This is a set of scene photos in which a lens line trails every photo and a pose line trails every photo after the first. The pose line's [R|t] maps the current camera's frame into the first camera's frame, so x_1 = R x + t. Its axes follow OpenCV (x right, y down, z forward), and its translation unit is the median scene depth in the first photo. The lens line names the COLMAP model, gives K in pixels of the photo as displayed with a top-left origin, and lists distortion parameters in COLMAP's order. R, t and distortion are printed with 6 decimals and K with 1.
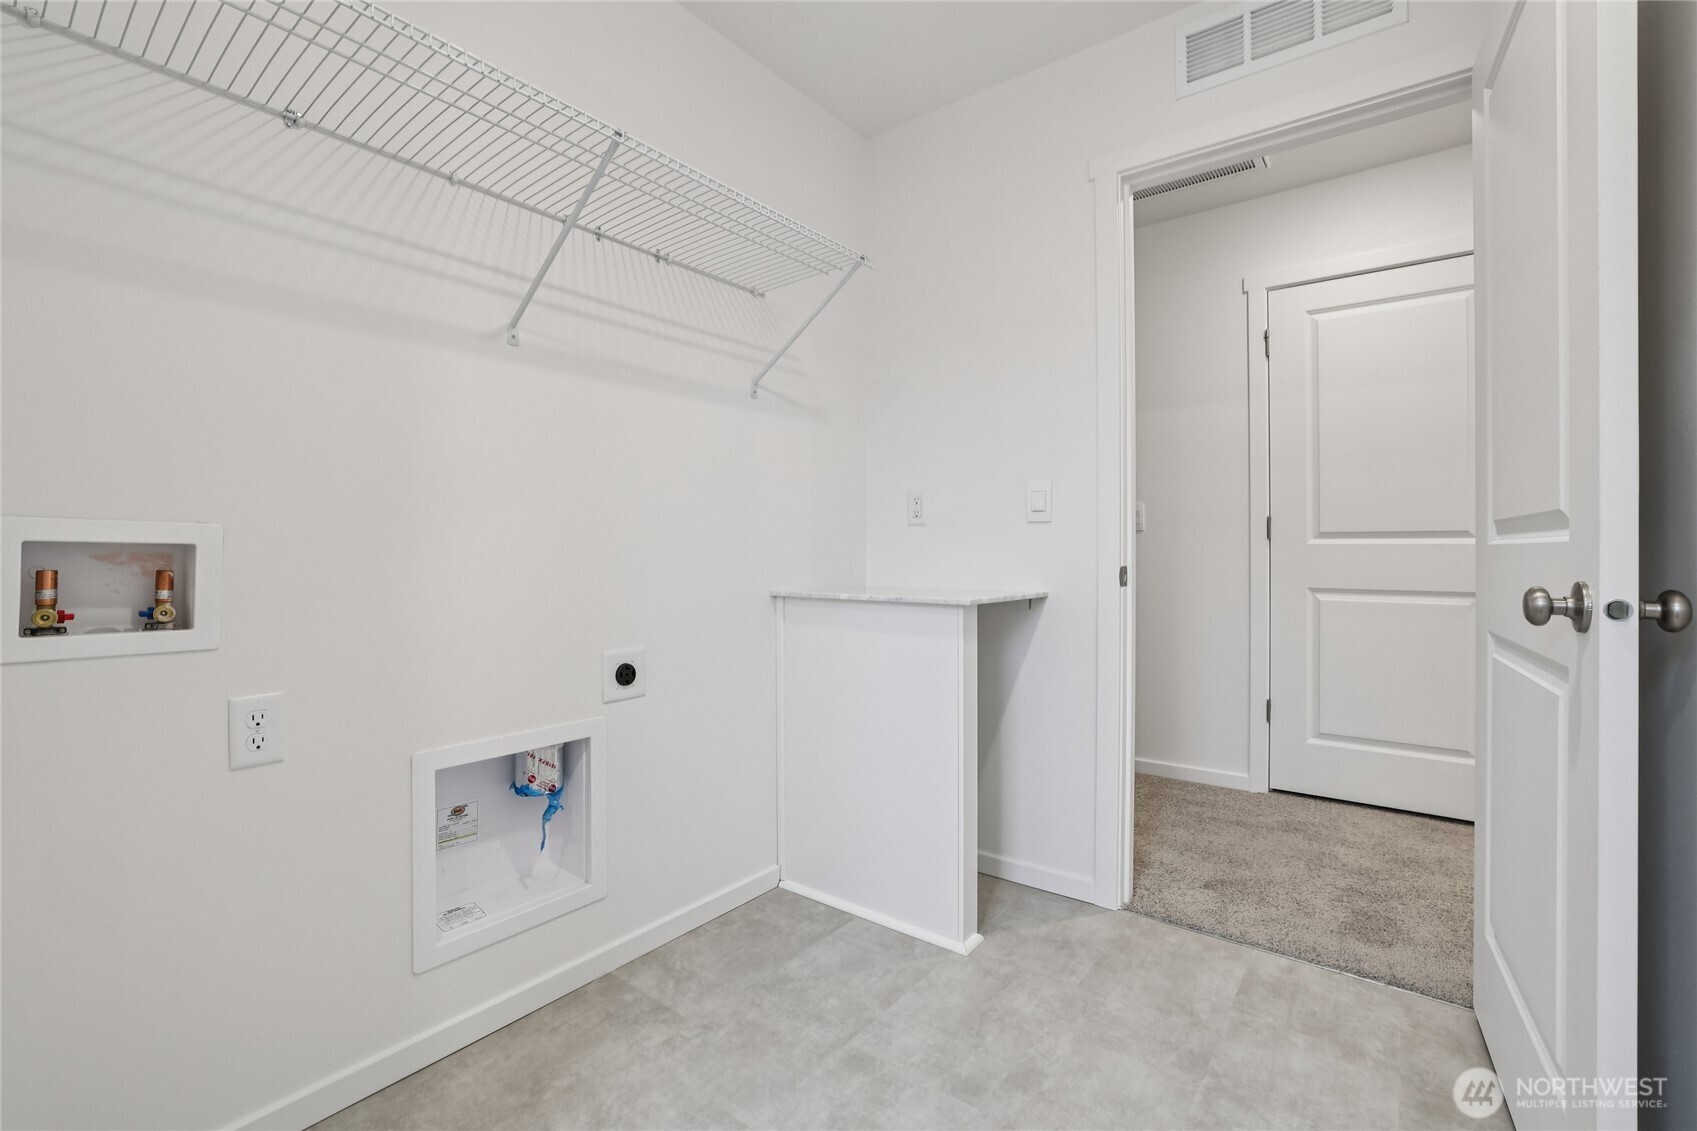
lens RADIAL K [[735.6, 0, 845.3], [0, 735.6, 554.0], [0, 0, 1]] dist [-0.044442, 0.016393]
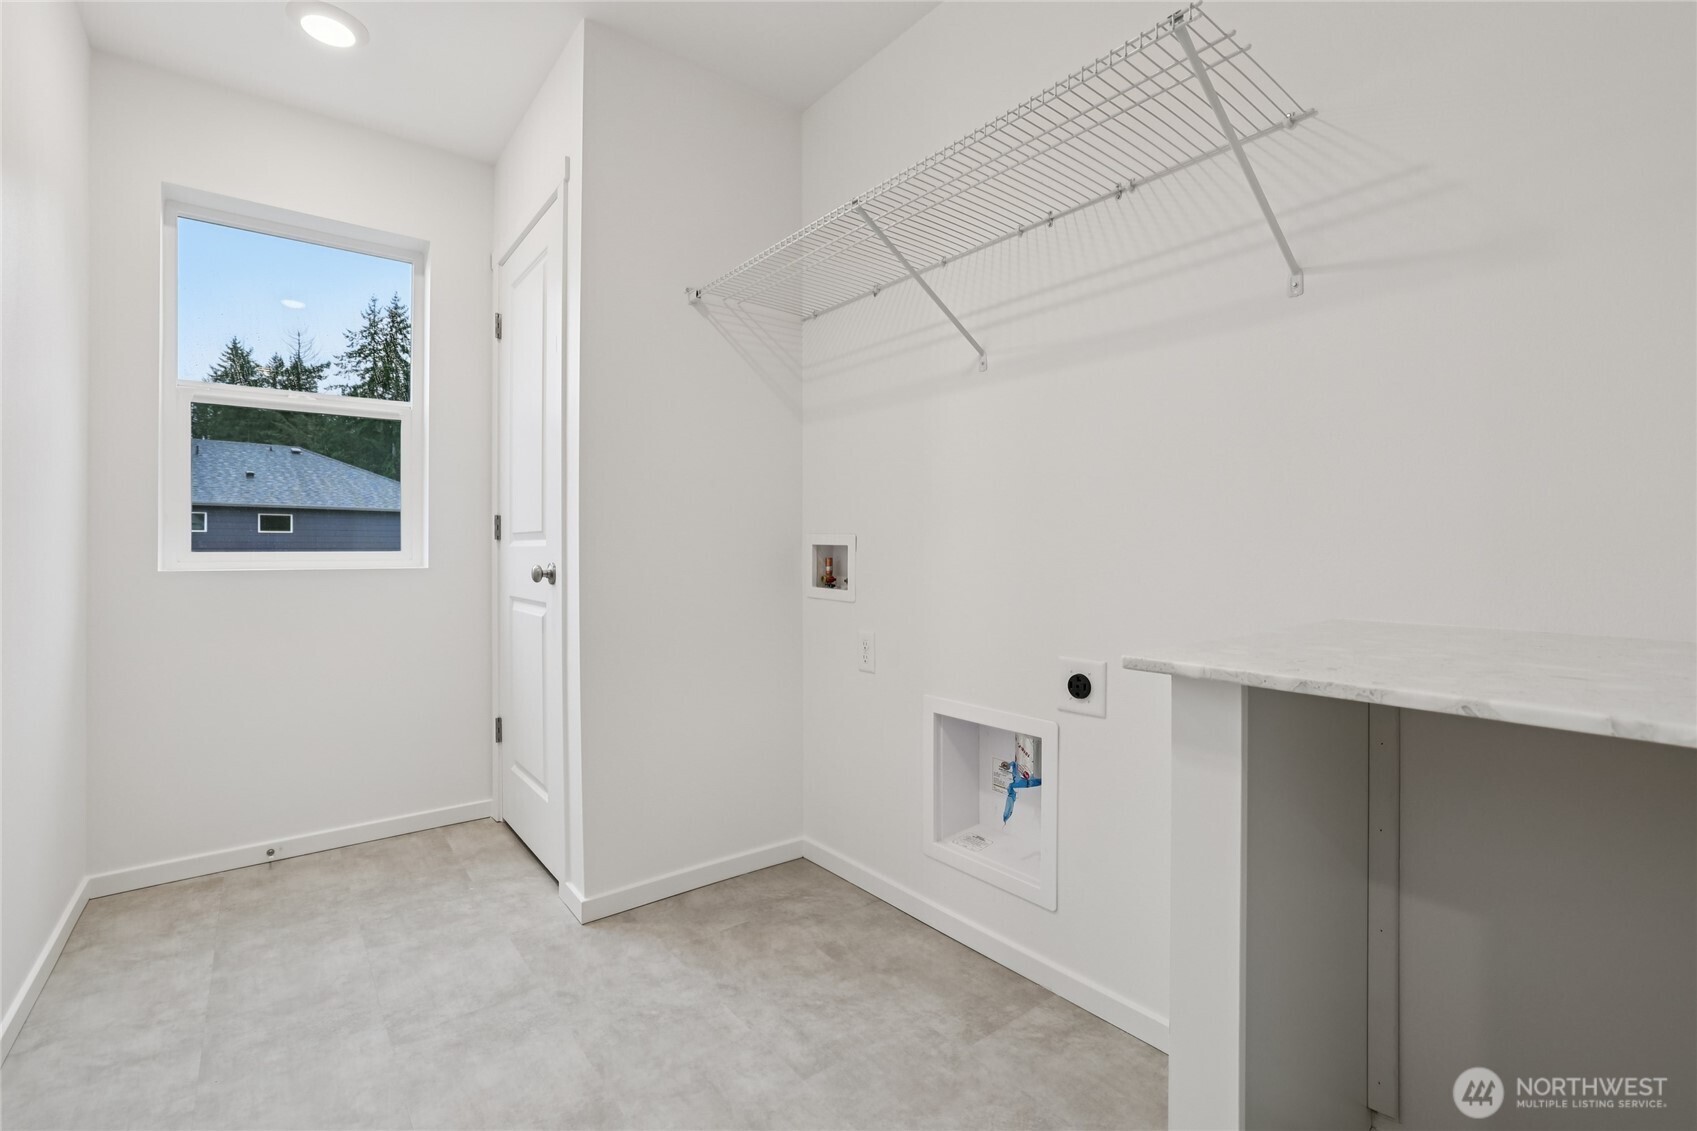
lens RADIAL K [[735.6, 0, 845.3], [0, 735.6, 554.0], [0, 0, 1]] dist [-0.044442, 0.016393]
pose [[-0.224715, 0.007165, -0.974398, 0.707647], [-0.002499, 0.999965, 0.007930, -0.004692], [0.974421, 0.004217, -0.224690, 1.018129]]
